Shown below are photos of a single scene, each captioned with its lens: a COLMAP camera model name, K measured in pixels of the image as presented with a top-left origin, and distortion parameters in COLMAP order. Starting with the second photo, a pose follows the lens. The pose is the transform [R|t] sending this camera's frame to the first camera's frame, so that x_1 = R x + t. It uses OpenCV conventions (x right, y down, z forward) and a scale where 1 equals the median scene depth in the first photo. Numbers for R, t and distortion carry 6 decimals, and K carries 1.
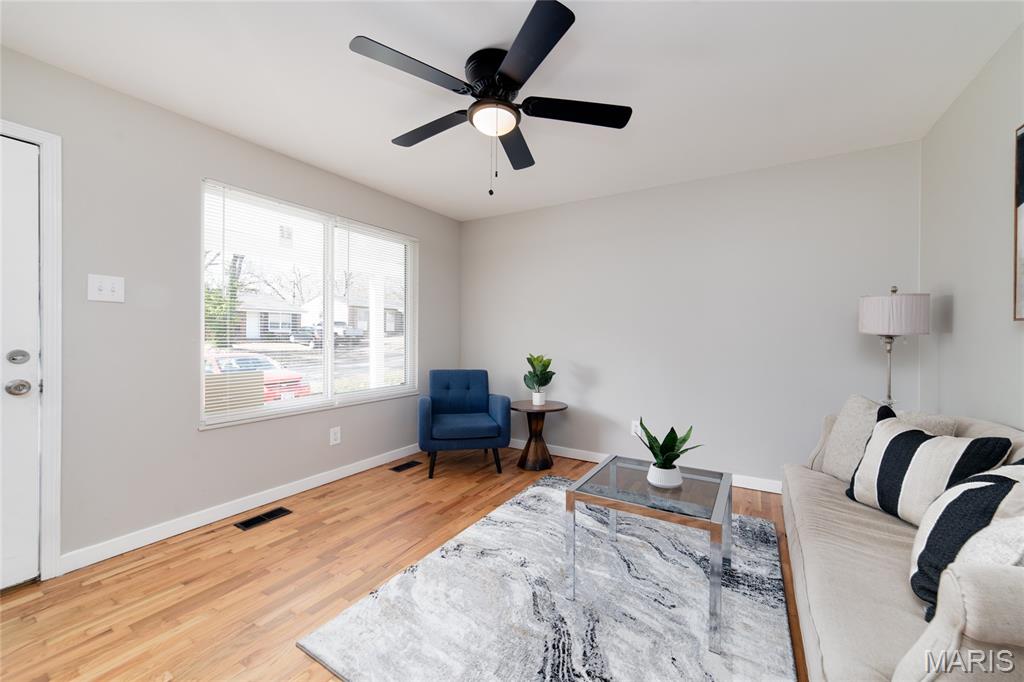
lens RADIAL K [[395.8, 0, 515.4], [0, 395.8, 337.8], [0, 0, 1]] dist [-0.012258, 0.000272]
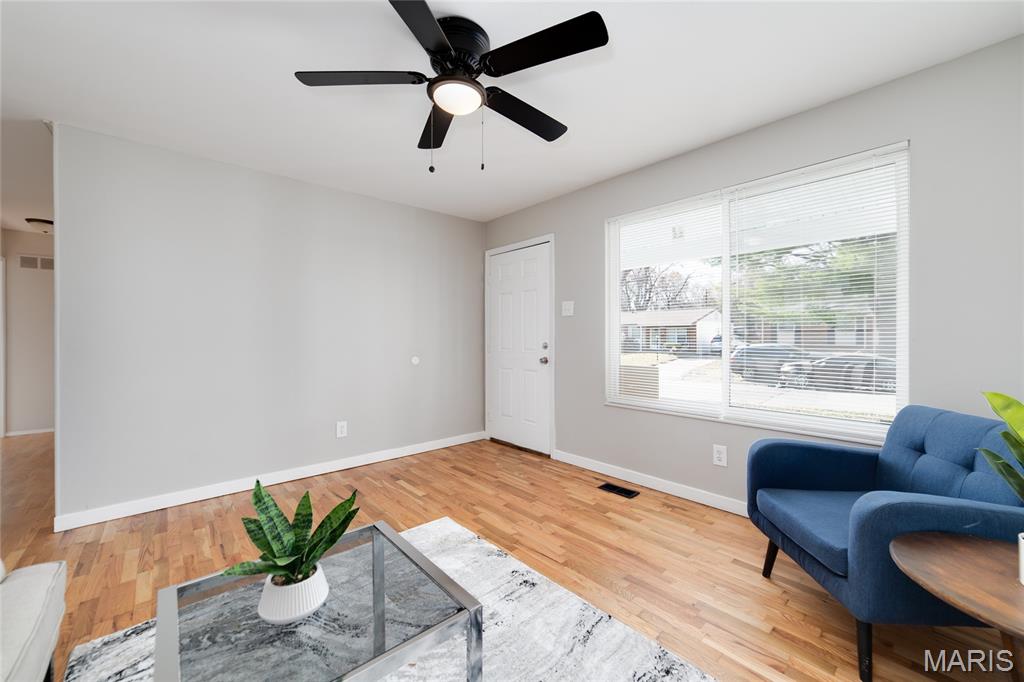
lens RADIAL K [[395.8, 0, 515.4], [0, 395.8, 337.8], [0, 0, 1]] dist [-0.012258, 0.000272]
pose [[-0.291846, 0.001614, -0.956464, 0.591256], [-0.001089, 0.999997, 0.002020, 0.000447], [0.956465, 0.001631, -0.291843, 1.066741]]
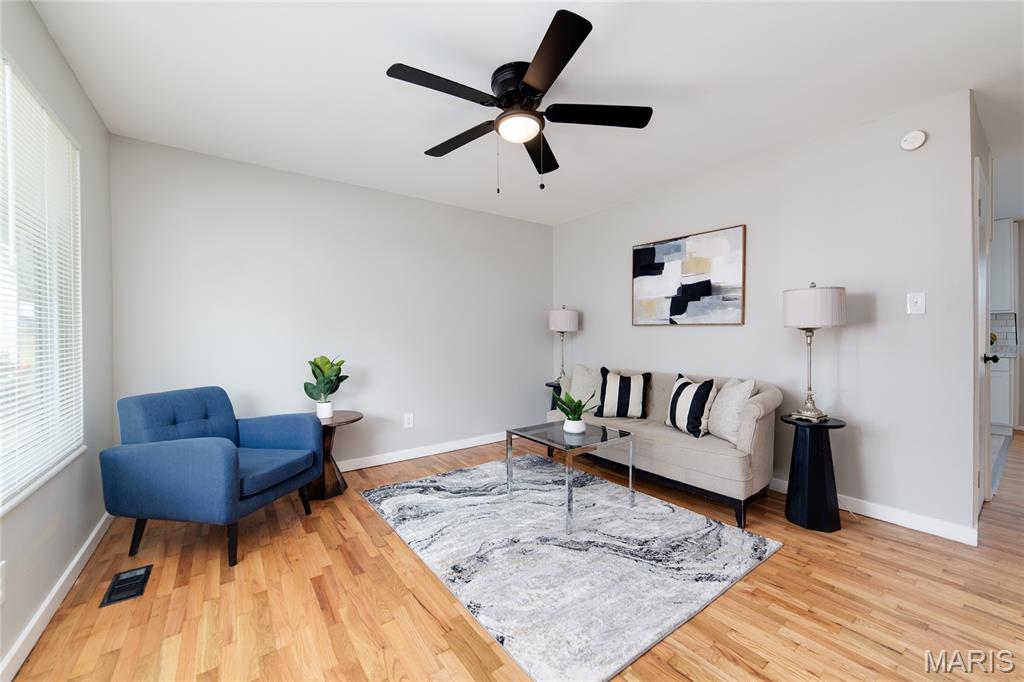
lens RADIAL K [[395.8, 0, 515.4], [0, 395.8, 337.8], [0, 0, 1]] dist [-0.012258, 0.000272]
pose [[0.380895, -0.014153, 0.924510, -0.797928], [0.011774, 0.999876, 0.010456, -0.000765], [-0.924543, 0.006903, 0.381015, 0.467713]]
